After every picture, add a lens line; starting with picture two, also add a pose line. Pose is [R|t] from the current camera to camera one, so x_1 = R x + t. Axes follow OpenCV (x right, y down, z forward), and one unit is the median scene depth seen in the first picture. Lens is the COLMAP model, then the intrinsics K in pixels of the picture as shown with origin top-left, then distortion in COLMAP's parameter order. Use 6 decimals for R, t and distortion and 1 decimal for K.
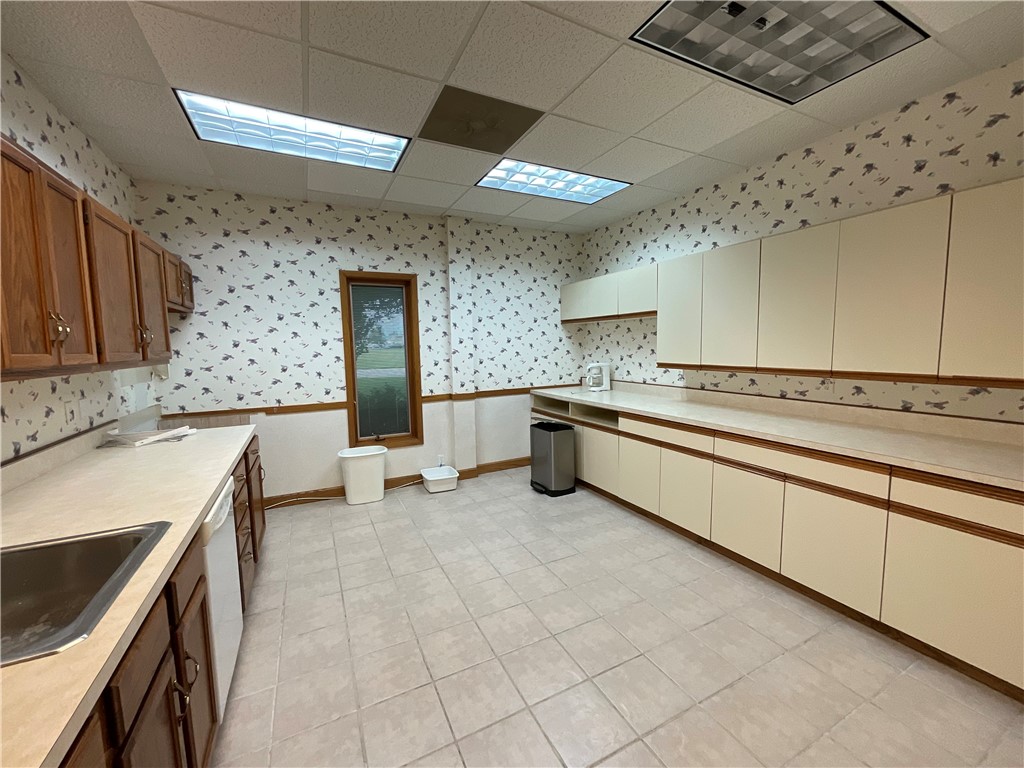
lens RADIAL K [[419.5, 0, 519.8], [0, 419.5, 383.7], [0, 0, 1]] dist [0.002534, -0.001294]
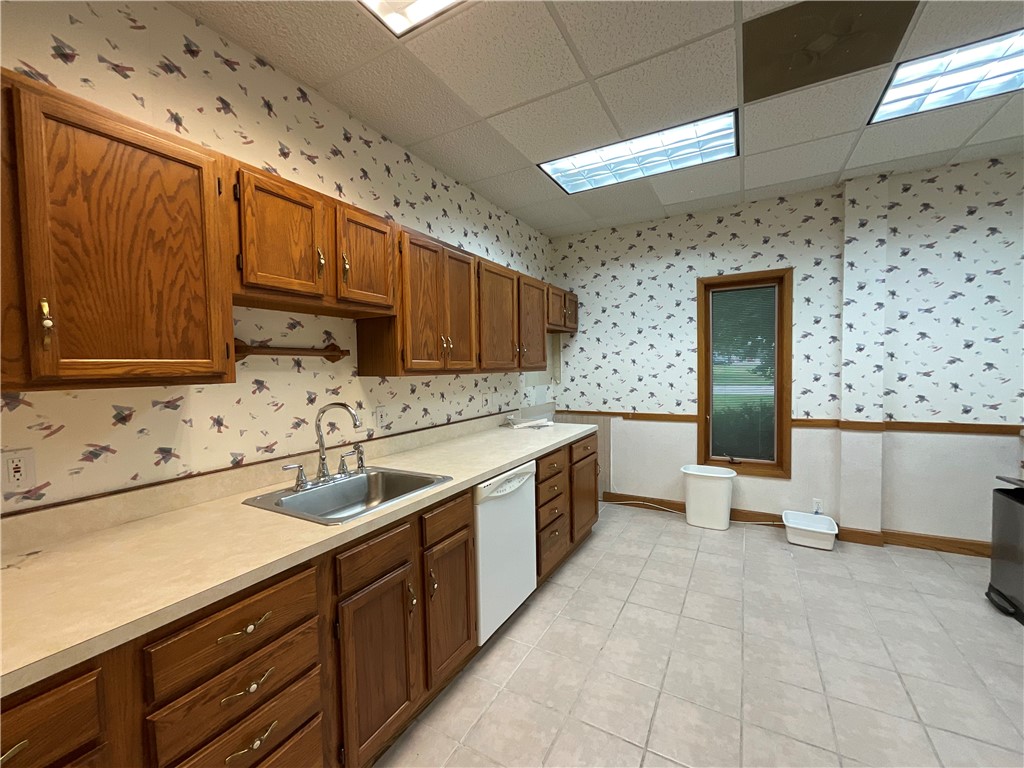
lens RADIAL K [[419.5, 0, 510.6], [0, 419.5, 383.7], [0, 0, 1]] dist [0.002534, -0.001294]
pose [[0.548615, 0.039820, -0.835126, 0.153141], [-0.068852, 0.997624, 0.002338, -0.001819], [0.833235, 0.056218, 0.550053, 0.129328]]
